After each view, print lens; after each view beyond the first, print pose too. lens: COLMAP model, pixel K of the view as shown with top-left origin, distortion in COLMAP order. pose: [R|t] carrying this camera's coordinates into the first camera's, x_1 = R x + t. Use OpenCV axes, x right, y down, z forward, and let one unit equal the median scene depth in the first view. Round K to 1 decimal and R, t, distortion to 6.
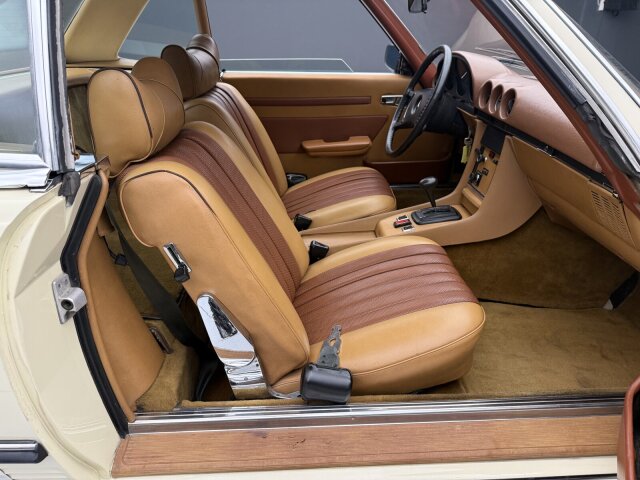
lens RADIAL K [[441.6, 0, 320.0], [0, 441.6, 240.0], [0, 0, 1]] dist [0.068540, -0.108836]
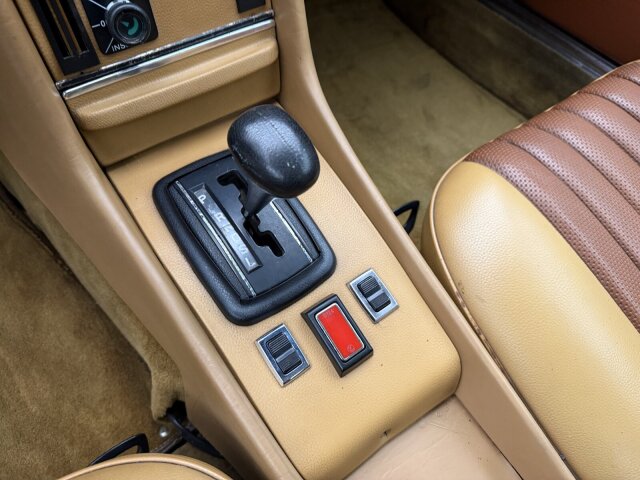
lens RADIAL K [[451.0, 0, 320.0], [0, 451.0, 240.0], [0, 0, 1]] dist [-0.002441, -0.003086]
pose [[-0.564068, -0.699299, 0.439099, 0.129393], [0.312561, 0.311378, 0.897412, -0.287646], [-0.764286, 0.643447, 0.042935, 1.036478]]
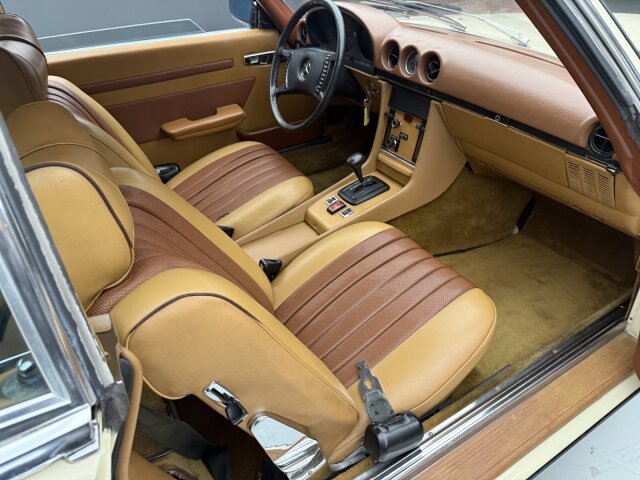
lens RADIAL K [[441.6, 0, 320.0], [0, 441.6, 240.0], [0, 0, 1]] dist [0.068540, -0.108836]
pose [[0.883713, -0.295988, 0.362549, -0.216386], [0.234613, 0.950428, 0.204068, -0.182884], [-0.404979, -0.095278, 0.909348, 0.171418]]
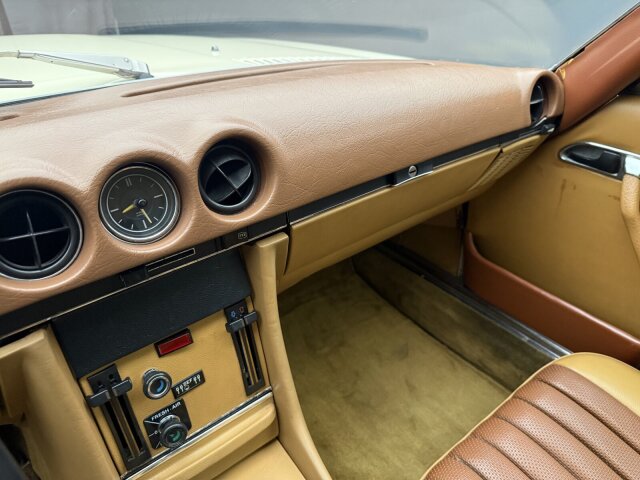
lens RADIAL K [[441.6, 0, 320.0], [0, 441.6, 240.0], [0, 0, 1]] dist [0.068540, -0.108836]
pose [[-0.590177, -0.407817, 0.696689, 0.117835], [0.374781, 0.625959, 0.683897, -0.429637], [-0.715004, 0.664726, -0.216584, 0.946238]]
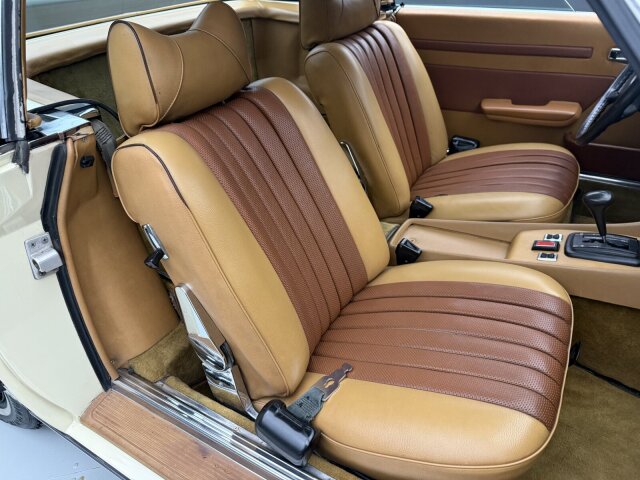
lens RADIAL K [[447.4, 0, 306.5], [0, 447.4, 231.5], [0, 0, 1]] dist [0.061165, -0.082895]
pose [[0.837506, 0.264065, -0.478387, 0.219487], [-0.199834, 0.962847, 0.181636, -0.121639], [0.508577, -0.056523, 0.859159, 0.213464]]
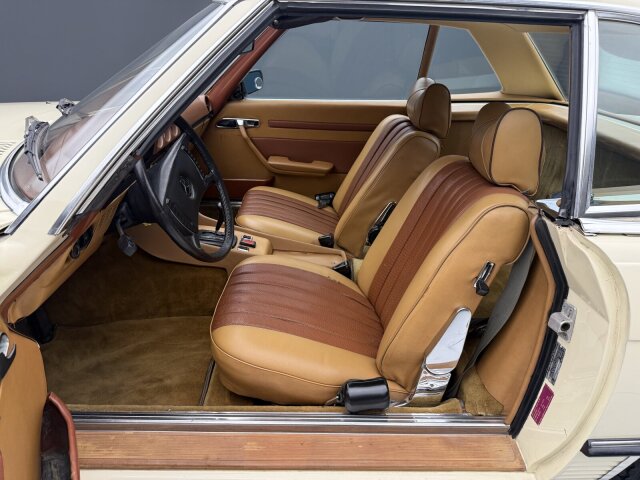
lens RADIAL K [[441.6, 0, 320.0], [0, 441.6, 240.0], [0, 0, 1]] dist [0.068540, -0.108836]
pose [[-0.999962, -0.008187, 0.003142, 0.010127], [-0.002729, 0.631111, 0.775688, -0.929541], [-0.008333, 0.775649, -0.631109, 1.788355]]
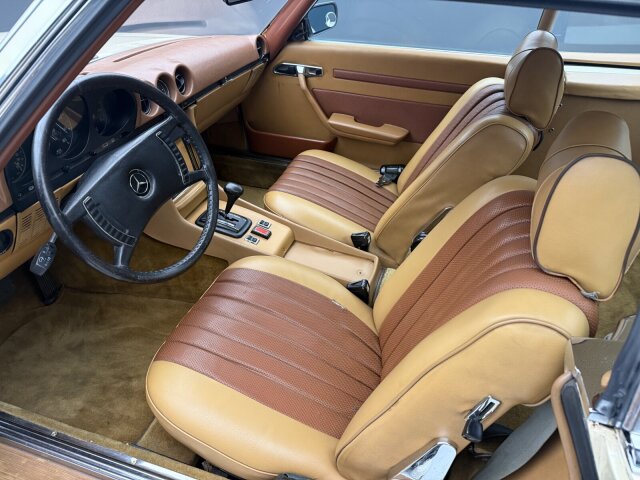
lens RADIAL K [[441.6, 0, 320.0], [0, 441.6, 240.0], [0, 0, 1]] dist [0.068540, -0.108836]
pose [[-0.947468, -0.184344, 0.261384, -0.179098], [0.140123, 0.495388, 0.857296, -0.843362], [-0.287524, 0.848886, -0.443534, 1.483305]]
